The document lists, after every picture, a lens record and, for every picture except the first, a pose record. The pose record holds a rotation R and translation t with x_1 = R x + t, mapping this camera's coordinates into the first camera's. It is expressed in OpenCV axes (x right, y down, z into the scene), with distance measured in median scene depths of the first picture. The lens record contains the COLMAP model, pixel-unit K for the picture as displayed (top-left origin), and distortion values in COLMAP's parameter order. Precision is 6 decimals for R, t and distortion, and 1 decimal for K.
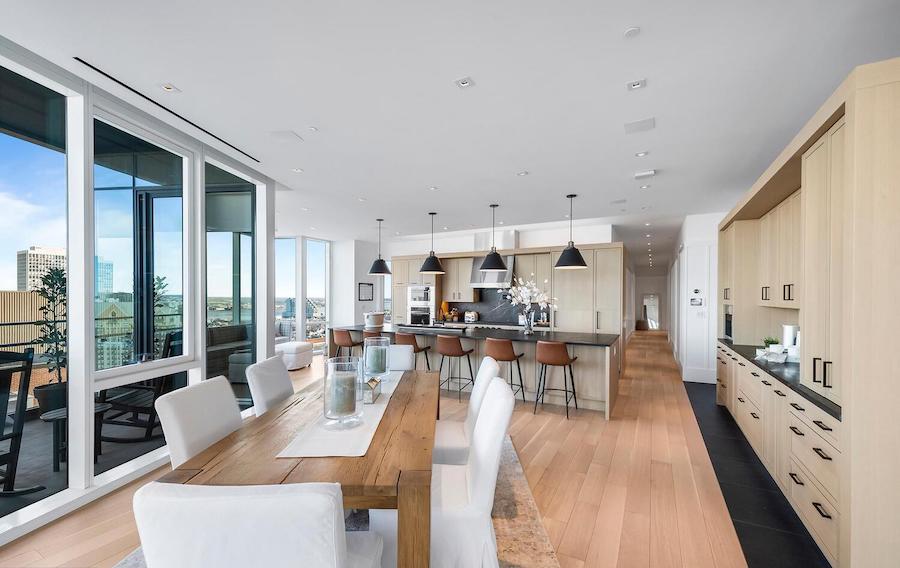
lens RADIAL K [[382.4, 0, 448.3], [0, 382.4, 303.8], [0, 0, 1]] dist [-0.000075, -0.000035]
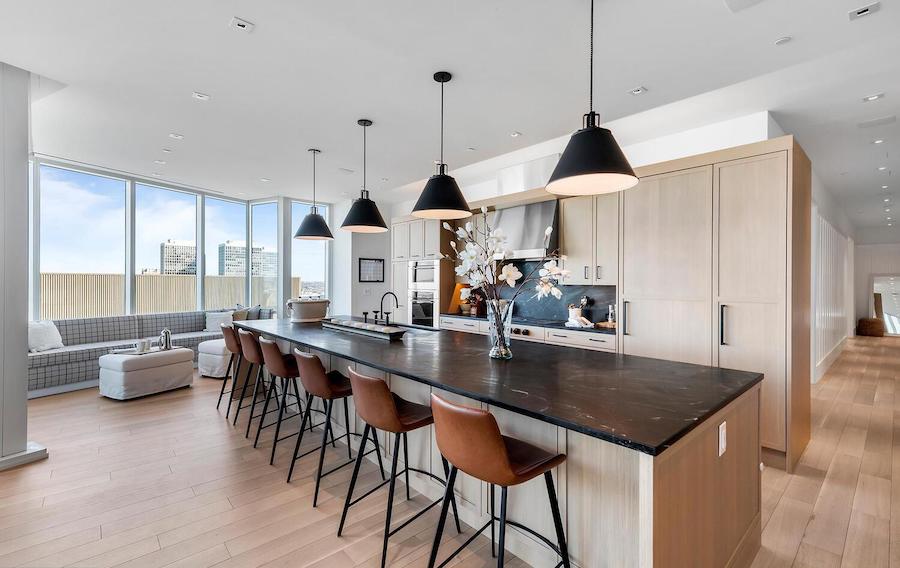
lens RADIAL K [[401.0, 0, 450.0], [0, 401.0, 284.0], [0, 0, 1]] dist [0.000652, -0.000041]
pose [[0.940505, 0.001909, -0.339775, 0.202600], [-0.006382, 0.999907, -0.012048, 0.003257], [0.339721, 0.013500, 0.940429, 0.373734]]
